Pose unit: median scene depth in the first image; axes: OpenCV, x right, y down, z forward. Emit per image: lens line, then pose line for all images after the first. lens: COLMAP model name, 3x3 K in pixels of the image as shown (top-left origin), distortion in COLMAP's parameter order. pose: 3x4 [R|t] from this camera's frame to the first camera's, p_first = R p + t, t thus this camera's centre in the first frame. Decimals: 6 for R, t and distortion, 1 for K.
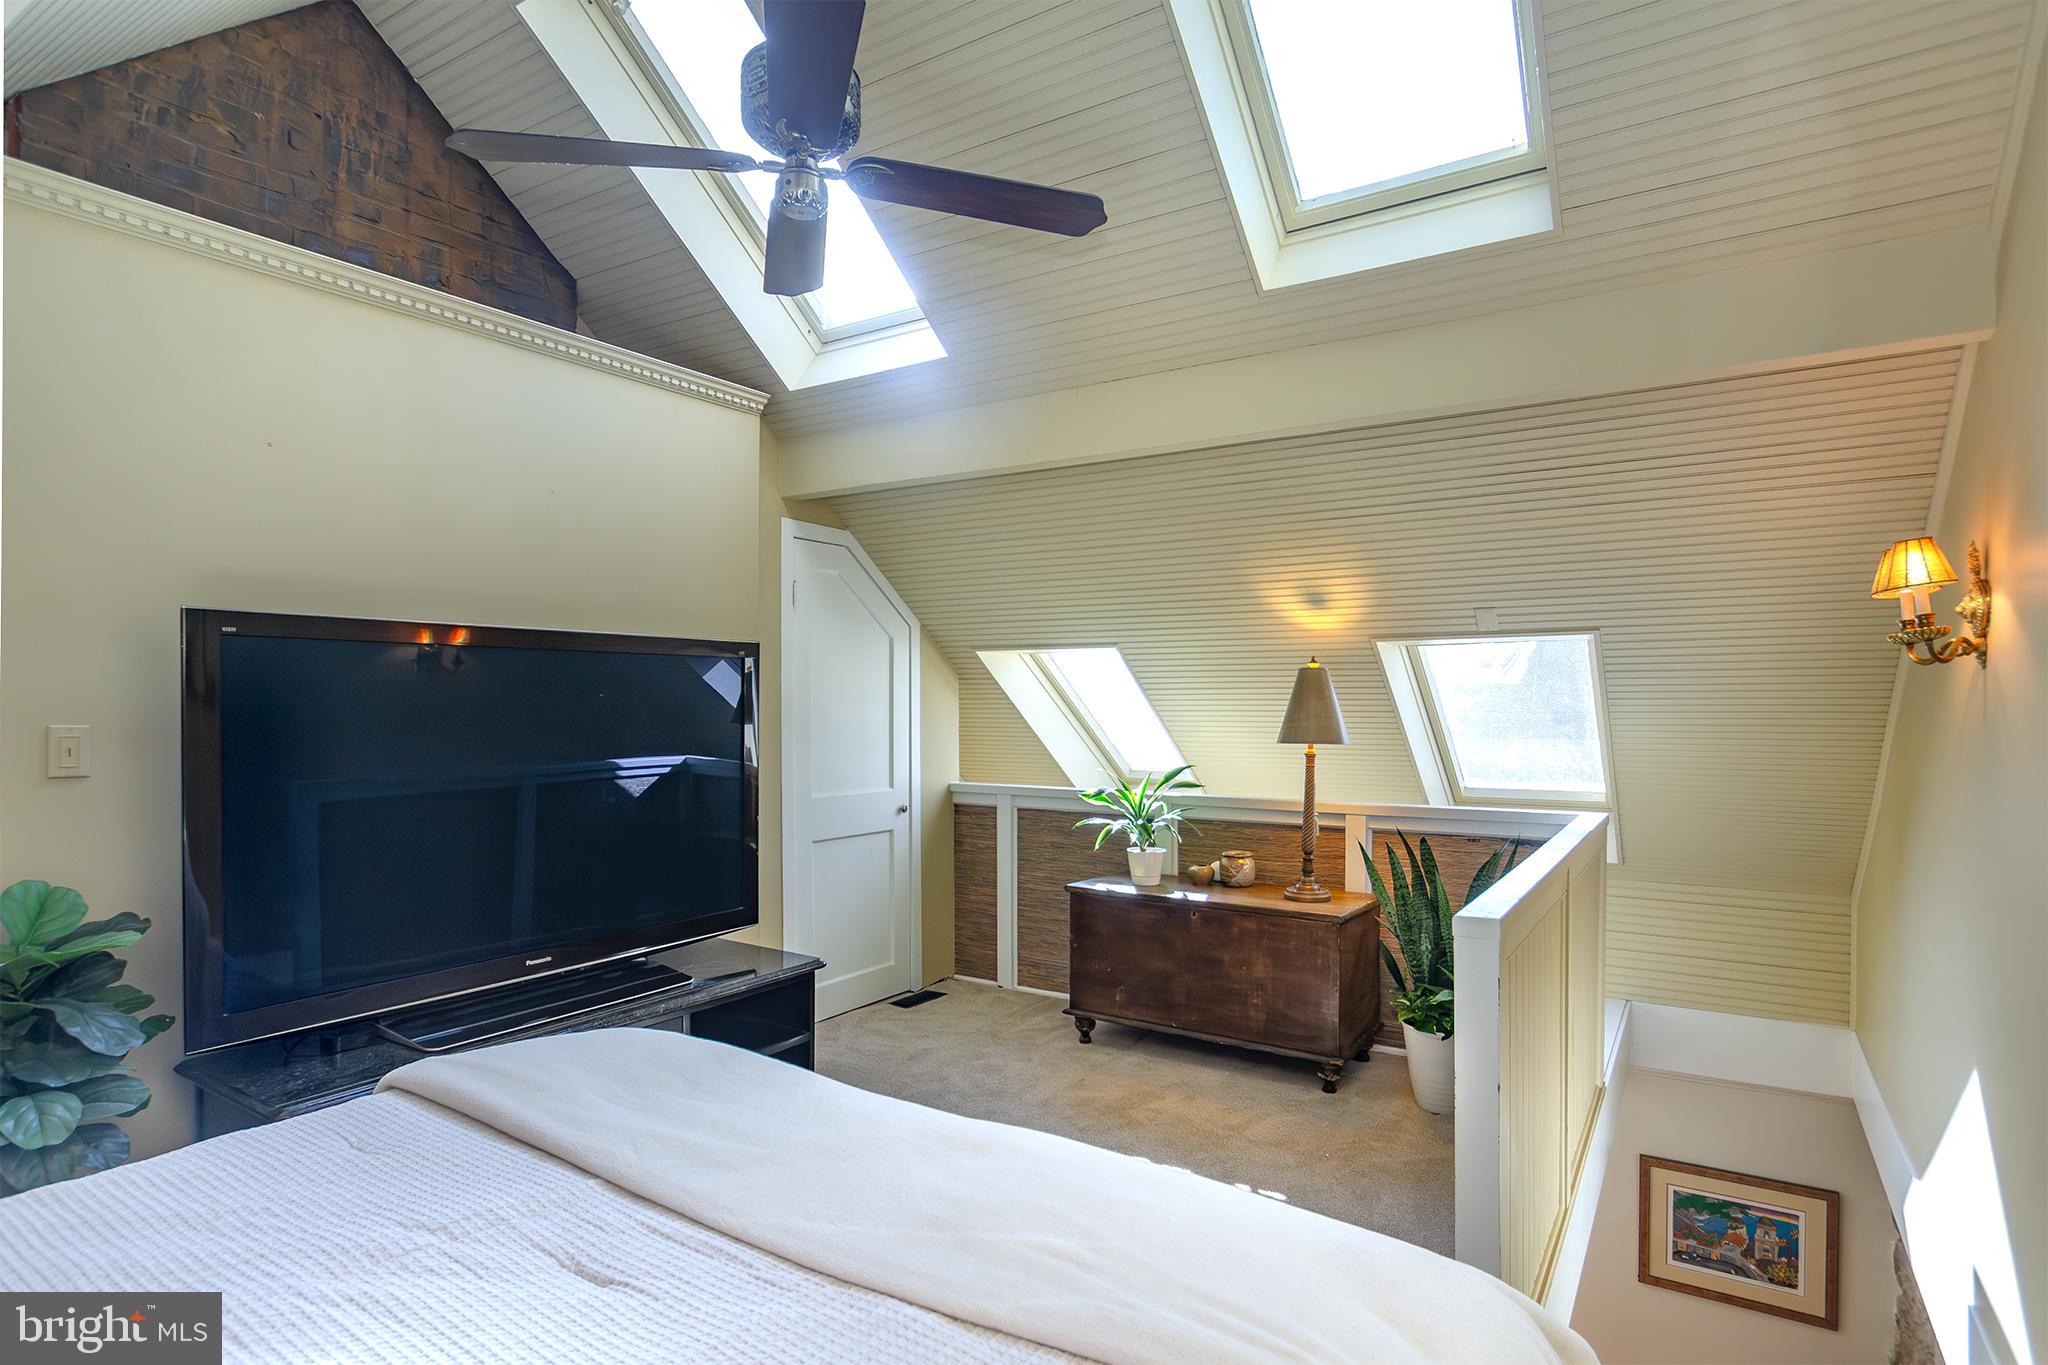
lens RADIAL K [[1085.2, 0, 999.4], [0, 1085.2, 727.0], [0, 0, 1]] dist [-0.044284, 0.021964]
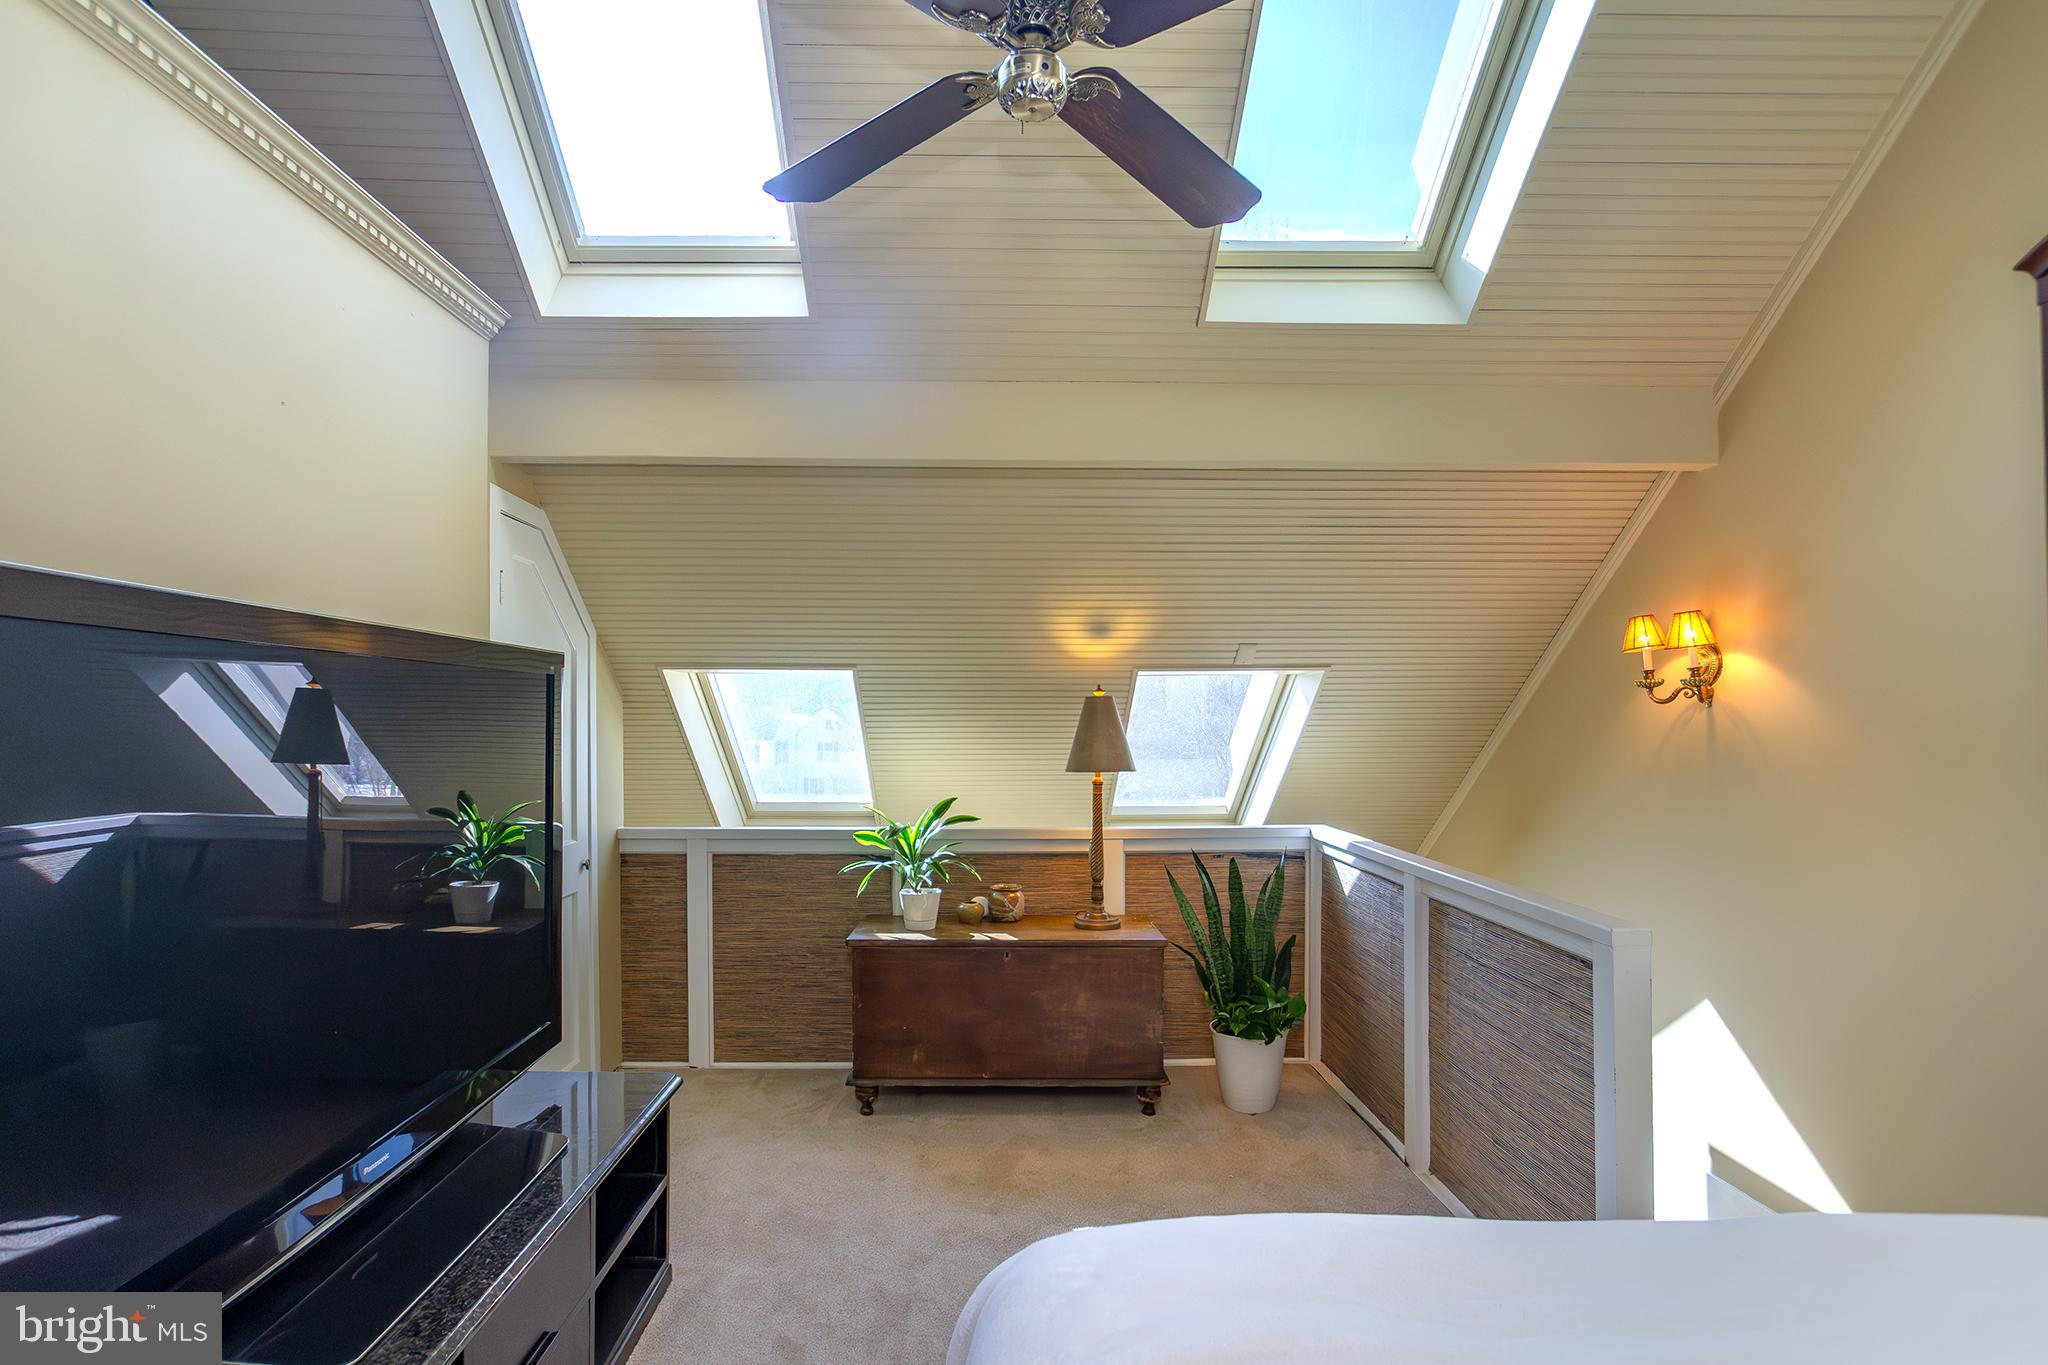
lens RADIAL K [[1085.2, 0, 999.4], [0, 1085.2, 727.0], [0, 0, 1]] dist [-0.044284, 0.021964]
pose [[0.822508, -0.003649, 0.568741, -0.335442], [0.013585, 0.999820, -0.013232, -0.012857], [-0.568591, 0.018610, 0.822410, 0.204296]]
